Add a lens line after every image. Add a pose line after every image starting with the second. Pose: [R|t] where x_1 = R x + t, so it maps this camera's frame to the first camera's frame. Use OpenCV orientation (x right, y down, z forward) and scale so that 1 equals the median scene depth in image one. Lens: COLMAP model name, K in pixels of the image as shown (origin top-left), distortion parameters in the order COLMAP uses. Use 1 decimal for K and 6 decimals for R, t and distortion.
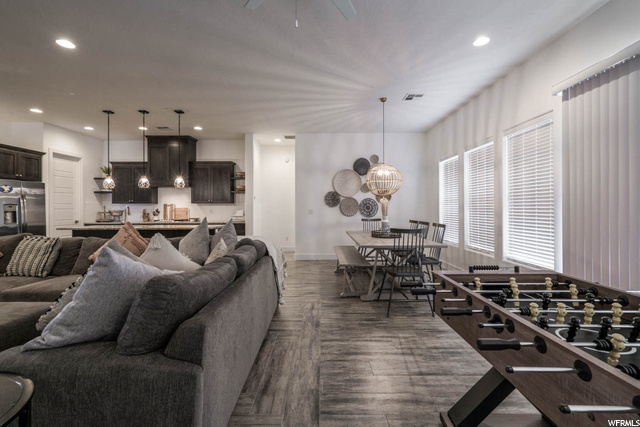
lens RADIAL K [[294.4, 0, 321.0], [0, 294.4, 208.1], [0, 0, 1]] dist [-0.000792, 0.000984]
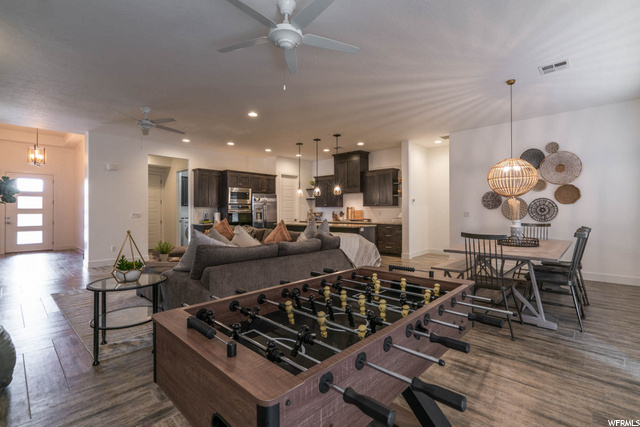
lens RADIAL K [[294.4, 0, 321.0], [0, 294.4, 208.1], [0, 0, 1]] dist [-0.000792, 0.000984]
pose [[0.734621, -0.006053, -0.678450, 0.327926], [0.001958, 0.999975, -0.006802, -0.001970], [0.678474, 0.003669, 0.734615, 0.008801]]
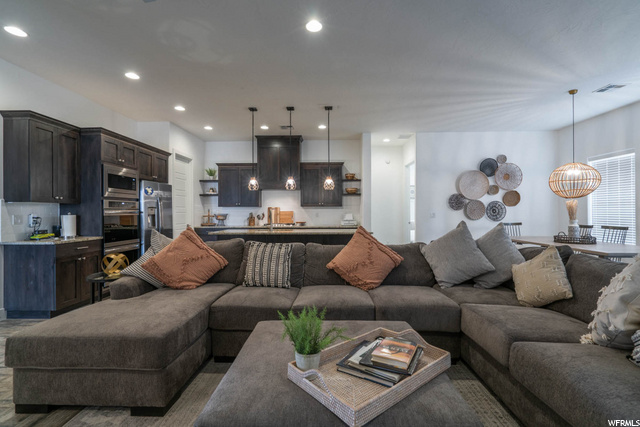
lens RADIAL K [[293.5, 0, 320.5], [0, 293.5, 210.4], [0, 0, 1]] dist [-0.001776, 0.000506]
pose [[0.999711, -0.000764, -0.024020, -0.473104], [0.000623, 0.999983, -0.005855, 0.002916], [0.024024, 0.005839, 0.999694, 0.064746]]
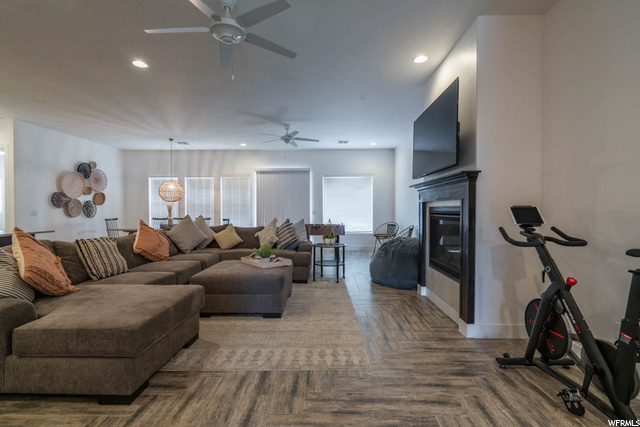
lens RADIAL K [[293.5, 0, 320.5], [0, 293.5, 210.4], [0, 0, 1]] dist [-0.001776, 0.000506]
pose [[0.016794, 0.001701, 0.999858, -1.143375], [-0.000131, 0.999999, -0.001699, 0.007099], [-0.999859, -0.000102, 0.016794, 0.161657]]
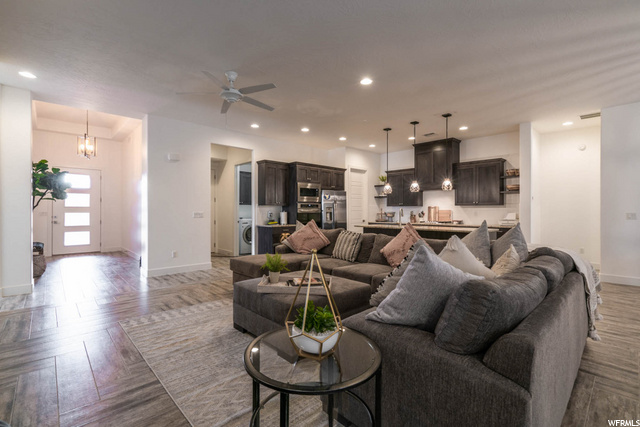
lens RADIAL K [[293.5, 0, 320.5], [0, 293.5, 210.4], [0, 0, 1]] dist [-0.001776, 0.000506]
pose [[0.686388, 0.002686, -0.727230, -0.043641], [-0.002471, 0.999996, 0.001361, -0.000221], [0.727231, 0.000862, 0.686392, -0.010116]]
